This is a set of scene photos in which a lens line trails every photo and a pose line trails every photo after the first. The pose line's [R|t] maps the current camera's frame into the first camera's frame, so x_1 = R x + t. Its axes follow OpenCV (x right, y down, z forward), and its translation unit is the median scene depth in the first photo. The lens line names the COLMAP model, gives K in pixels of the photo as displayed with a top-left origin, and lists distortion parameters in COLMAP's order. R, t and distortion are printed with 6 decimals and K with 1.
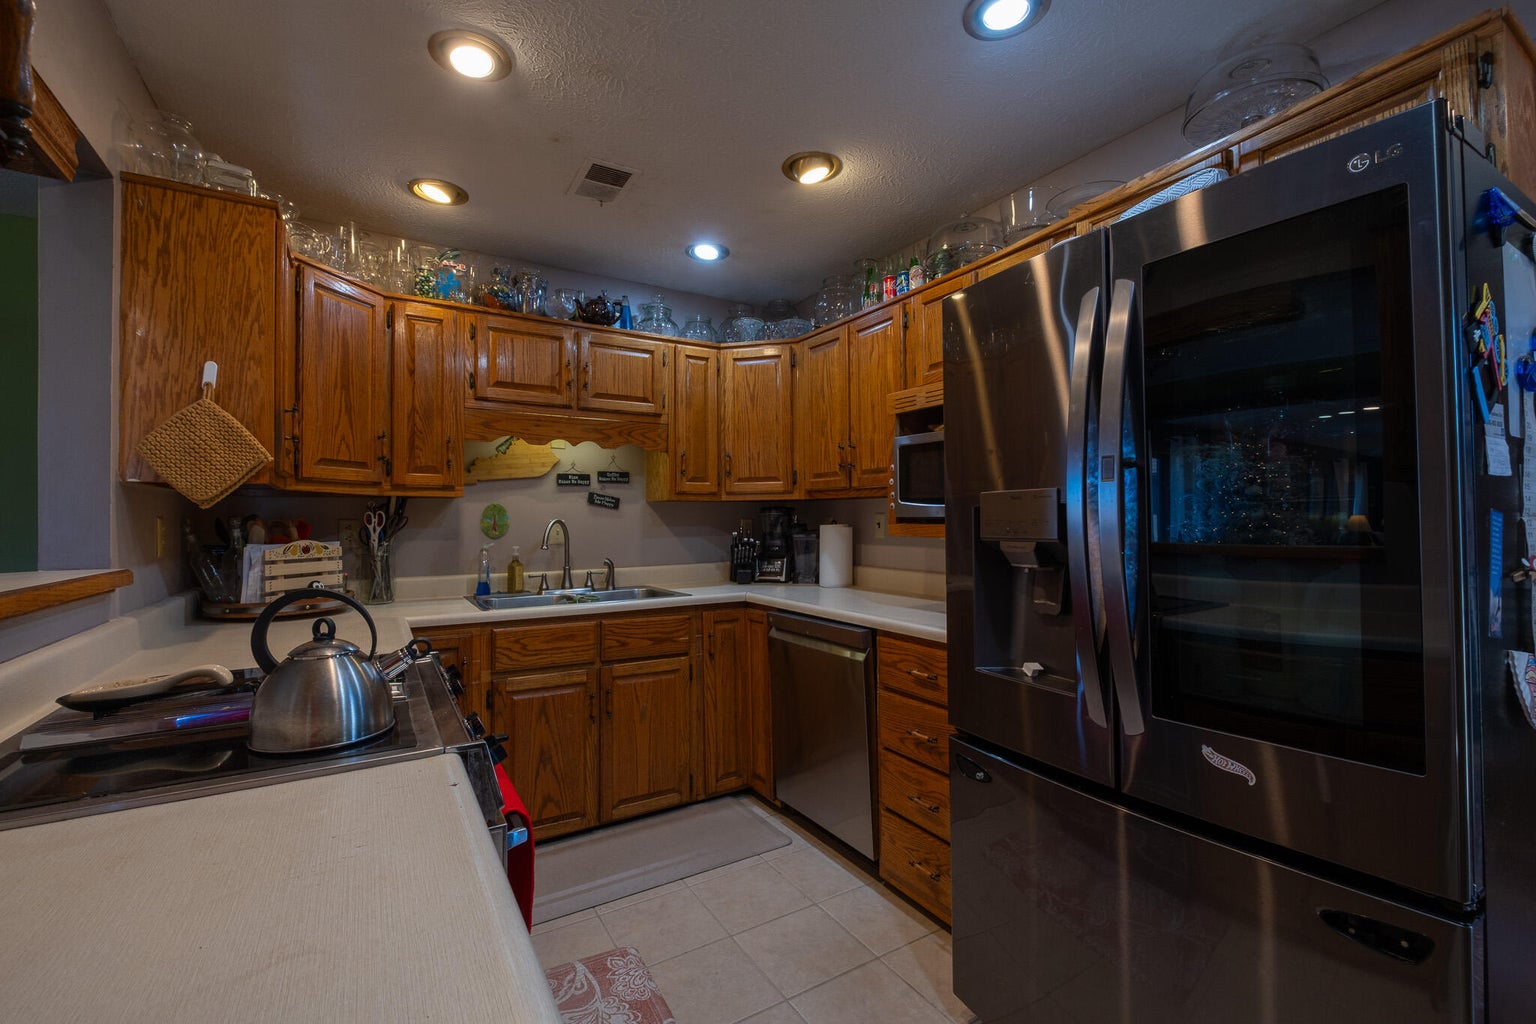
lens RADIAL K [[656.8, 0, 768.0], [0, 656.8, 512.0], [0, 0, 1]] dist [-0.000534, -0.006536]
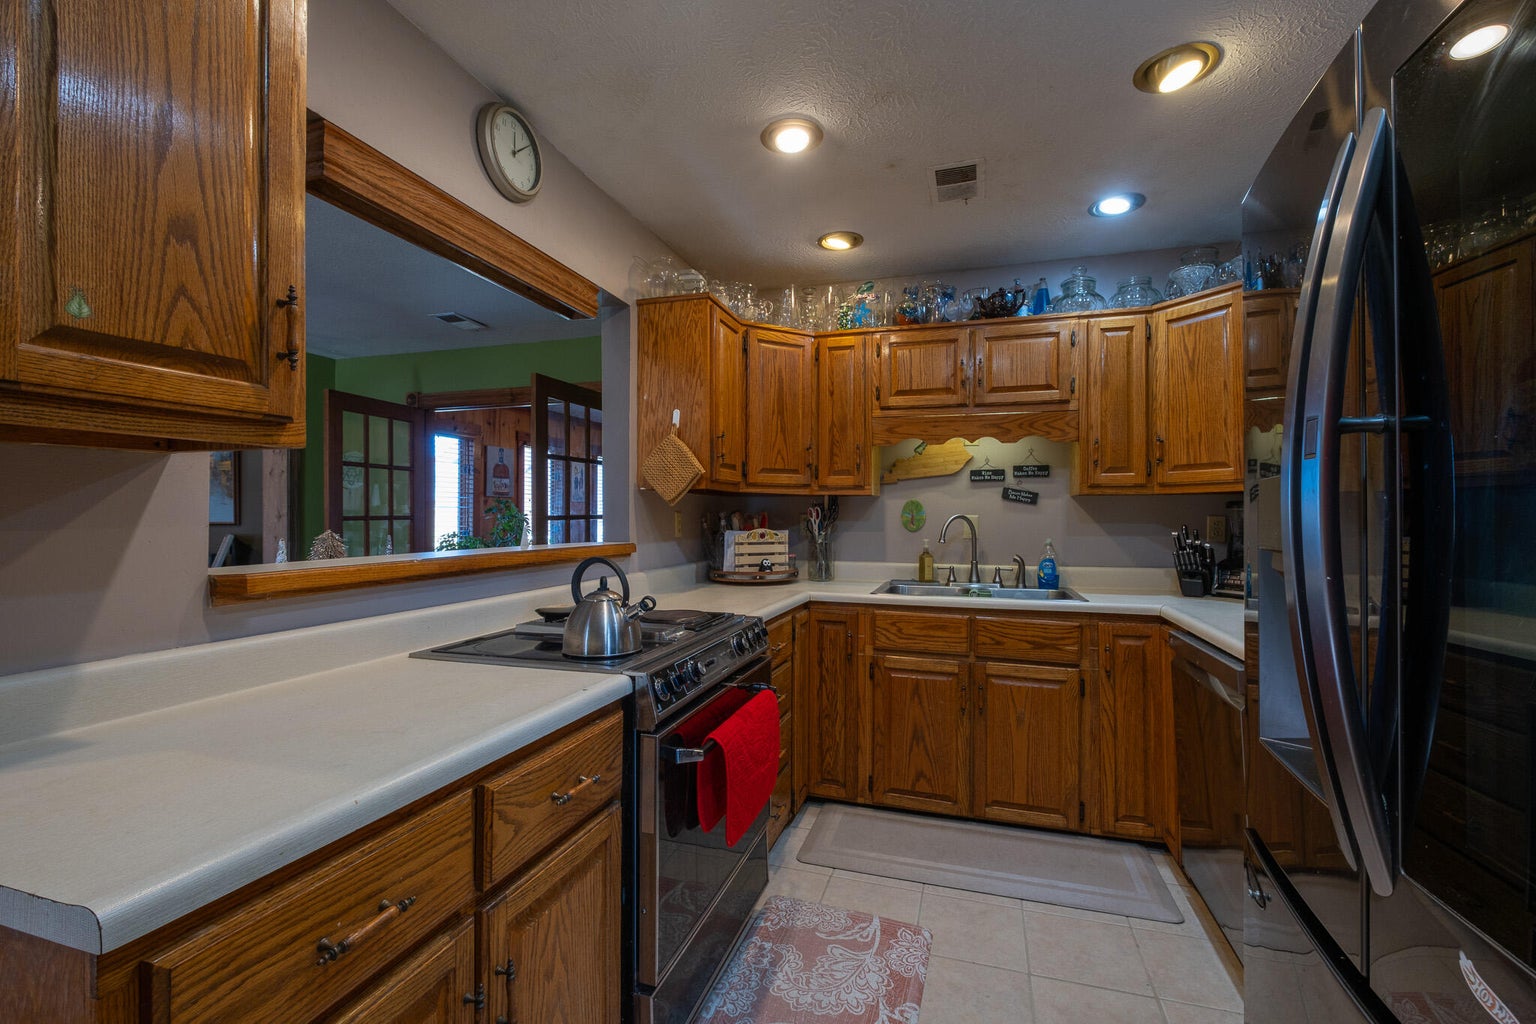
lens RADIAL K [[656.8, 0, 768.0], [0, 656.8, 512.0], [0, 0, 1]] dist [-0.000534, -0.006536]
pose [[0.653912, 0.004446, -0.756558, 0.278323], [0.001653, 0.999972, 0.007306, -0.001164], [0.756569, -0.006028, 0.653886, 0.096947]]
